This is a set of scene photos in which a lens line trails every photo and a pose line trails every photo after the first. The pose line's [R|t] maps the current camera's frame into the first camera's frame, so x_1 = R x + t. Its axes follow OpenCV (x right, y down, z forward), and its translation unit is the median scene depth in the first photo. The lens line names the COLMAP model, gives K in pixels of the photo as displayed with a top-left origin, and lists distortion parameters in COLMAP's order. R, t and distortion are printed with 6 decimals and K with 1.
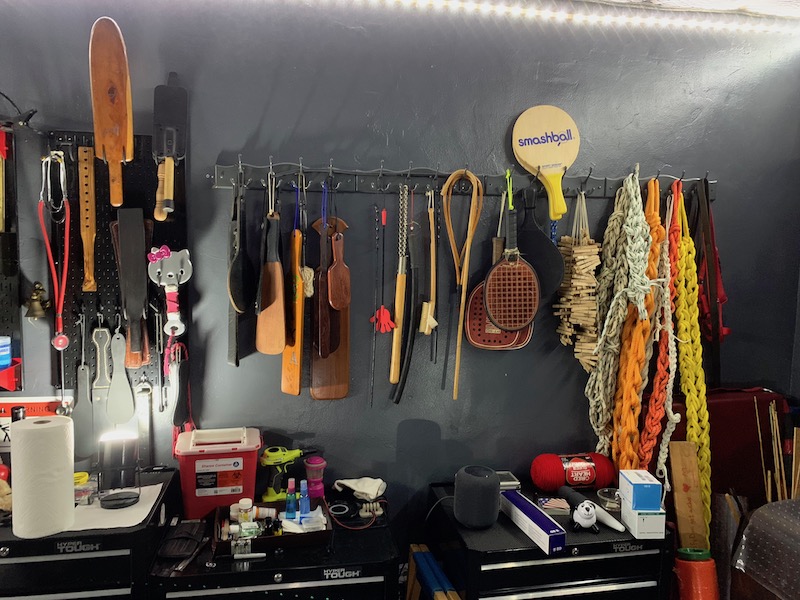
lens RADIAL K [[605.9, 0, 397.9], [0, 605.9, 302.6], [0, 0, 1]] dist [0.007471, -0.002939]
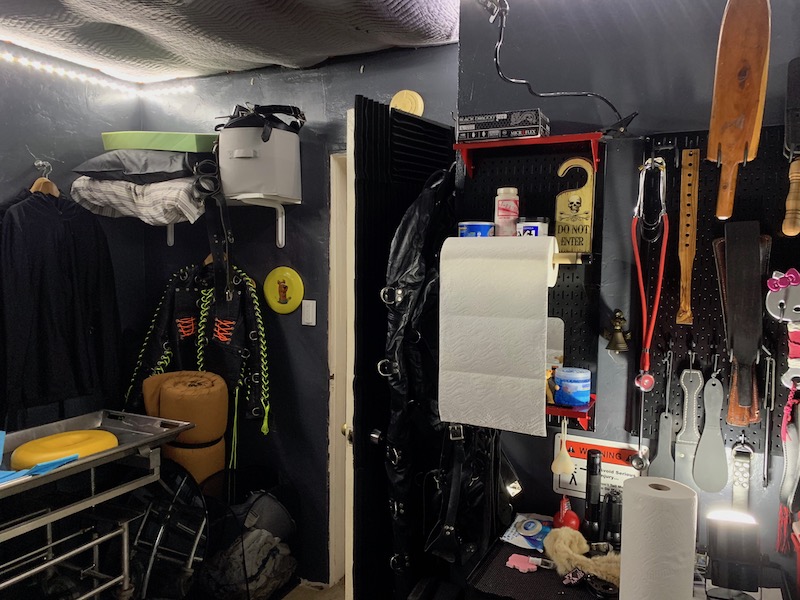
lens RADIAL K [[605.9, 0, 399.0], [0, 605.9, 297.2], [0, 0, 1]] dist [0.007471, -0.002939]
pose [[0.805050, 0.032927, -0.592292, -0.333123], [-0.054269, 0.998359, -0.018262, -0.019064], [0.590719, 0.046845, 0.805516, 0.110900]]
